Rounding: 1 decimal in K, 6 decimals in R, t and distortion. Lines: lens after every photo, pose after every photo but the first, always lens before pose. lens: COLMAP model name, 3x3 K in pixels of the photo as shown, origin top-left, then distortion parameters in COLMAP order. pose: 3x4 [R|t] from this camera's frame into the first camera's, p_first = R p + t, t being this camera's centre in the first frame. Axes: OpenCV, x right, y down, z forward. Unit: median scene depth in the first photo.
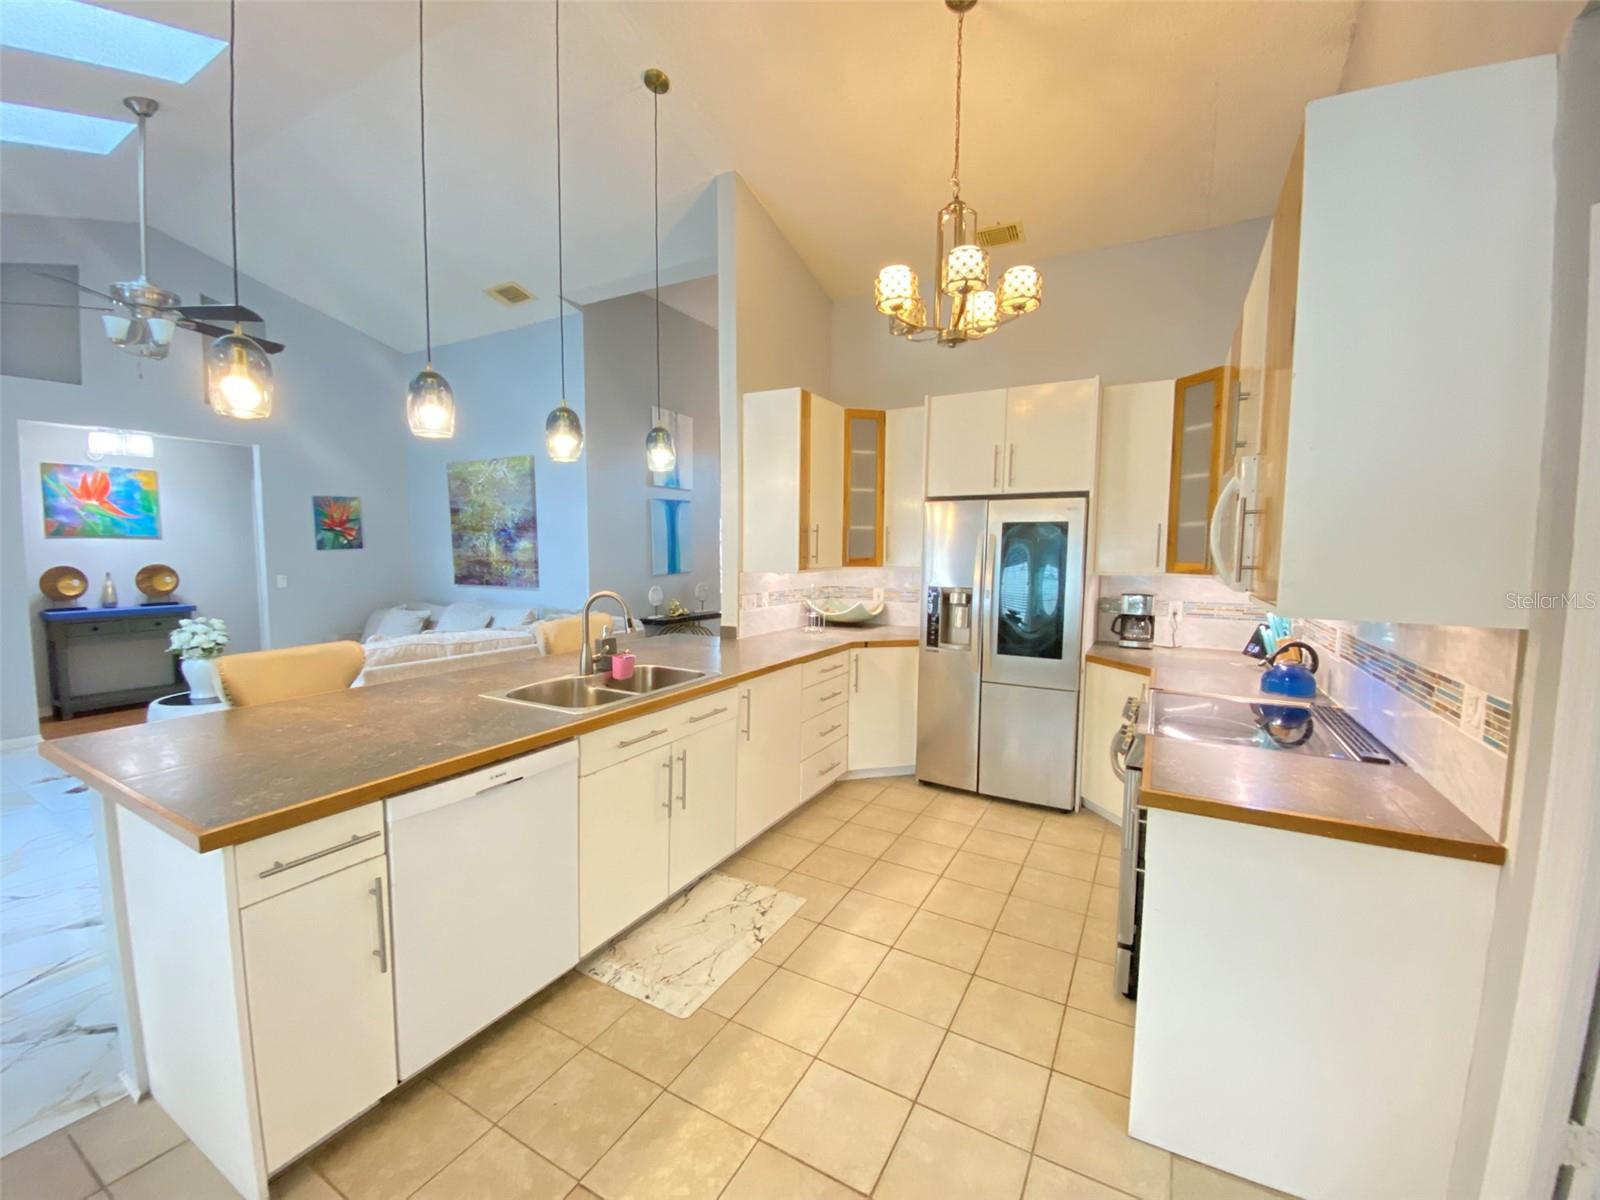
lens RADIAL K [[649.6, 0, 803.0], [0, 649.6, 606.1], [0, 0, 1]] dist [0.036782, -0.030131]
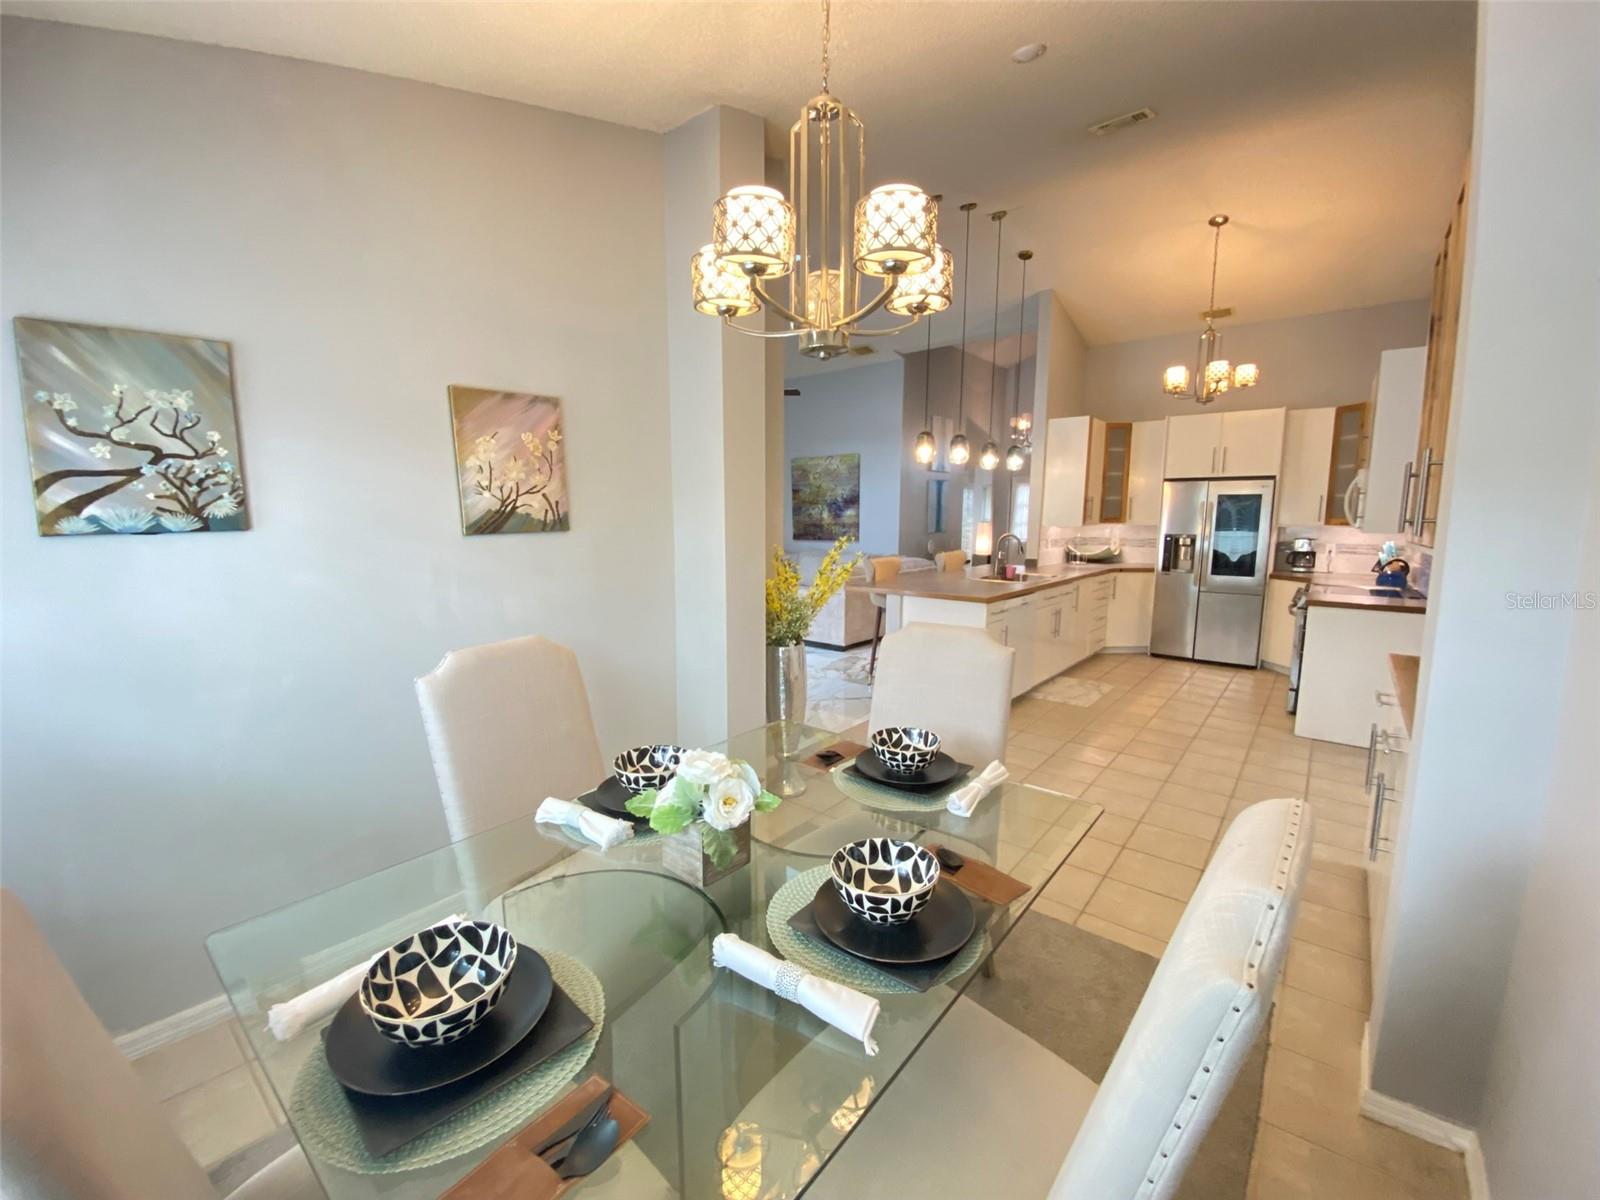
lens RADIAL K [[649.6, 0, 803.0], [0, 649.6, 606.1], [0, 0, 1]] dist [0.036782, -0.030131]
pose [[0.984719, 0.016455, -0.173370, -0.402003], [-0.008009, 0.998752, 0.049305, 0.073324], [0.173964, -0.047163, 0.983622, -0.772509]]
